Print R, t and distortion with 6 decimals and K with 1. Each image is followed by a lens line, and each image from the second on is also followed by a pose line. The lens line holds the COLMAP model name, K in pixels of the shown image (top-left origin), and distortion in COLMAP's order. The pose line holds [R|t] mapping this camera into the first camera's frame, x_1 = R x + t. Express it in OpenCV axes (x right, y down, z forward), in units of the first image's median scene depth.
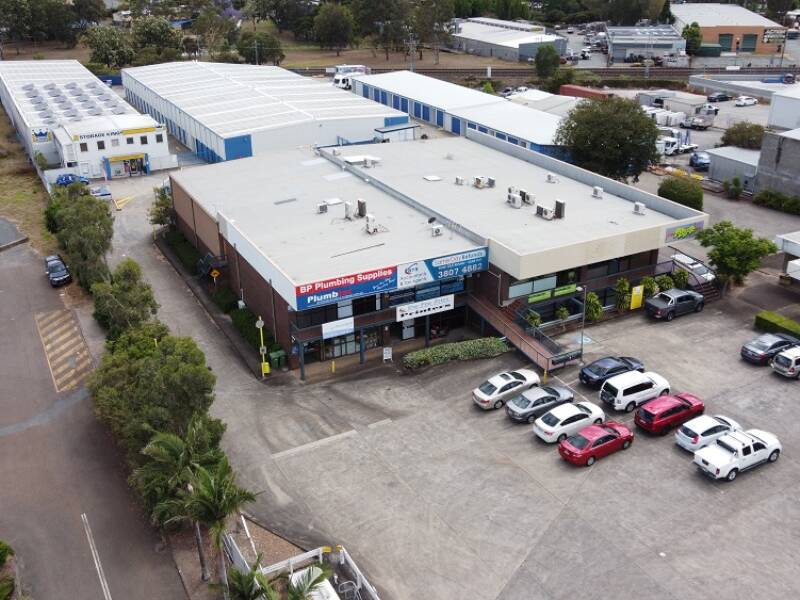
lens RADIAL K [[817.5, 0, 400.0], [0, 817.5, 300.0], [0, 0, 1]] dist [-0.006562, 0.017874]
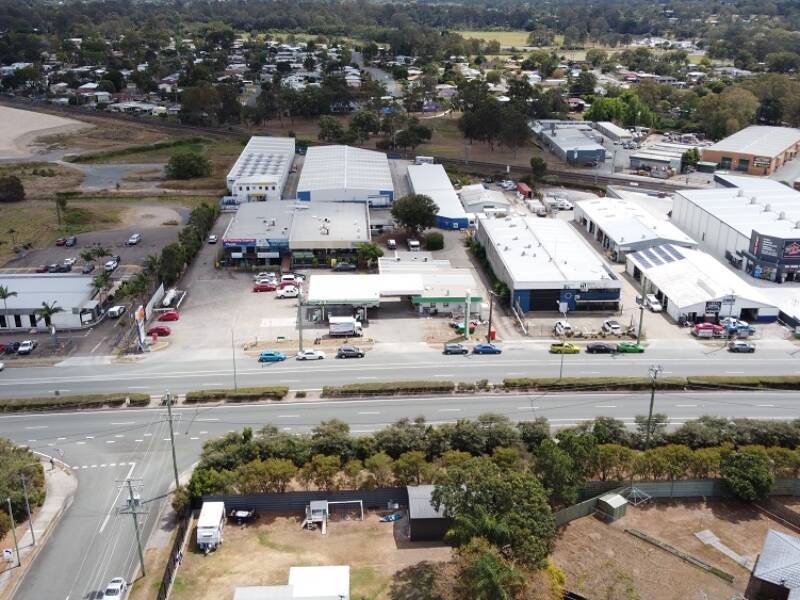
lens RADIAL K [[817.5, 0, 400.0], [0, 817.5, 300.0], [0, 0, 1]] dist [-0.006562, 0.017874]
pose [[0.910443, 0.164504, -0.379516, 0.939092], [-0.185611, 0.982431, -0.019430, 0.080863], [0.369652, 0.088132, 0.924981, -0.922663]]
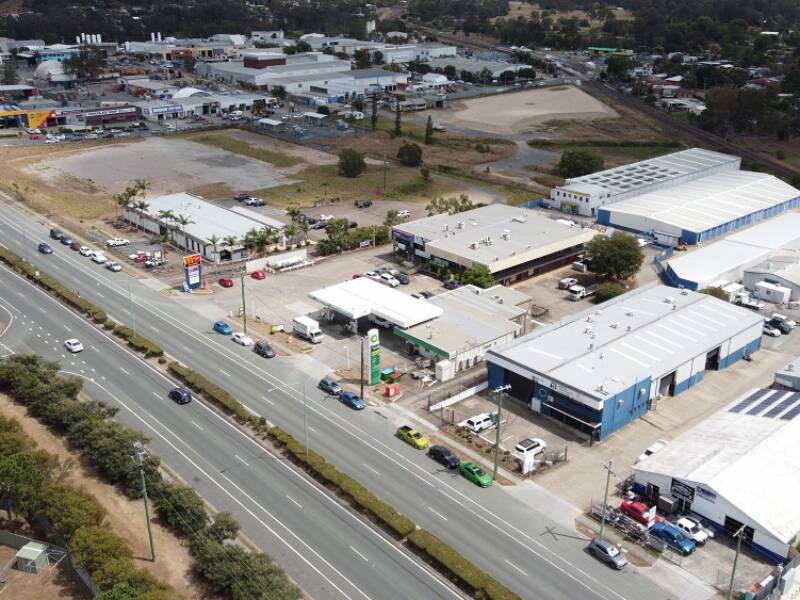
lens RADIAL K [[817.5, 0, 400.0], [0, 817.5, 300.0], [0, 0, 1]] dist [-0.006562, 0.017874]
pose [[0.246081, 0.376386, -0.893184, 1.546526], [-0.408833, 0.875839, 0.256439, -0.323643], [0.878806, 0.302058, 0.369407, -0.078816]]
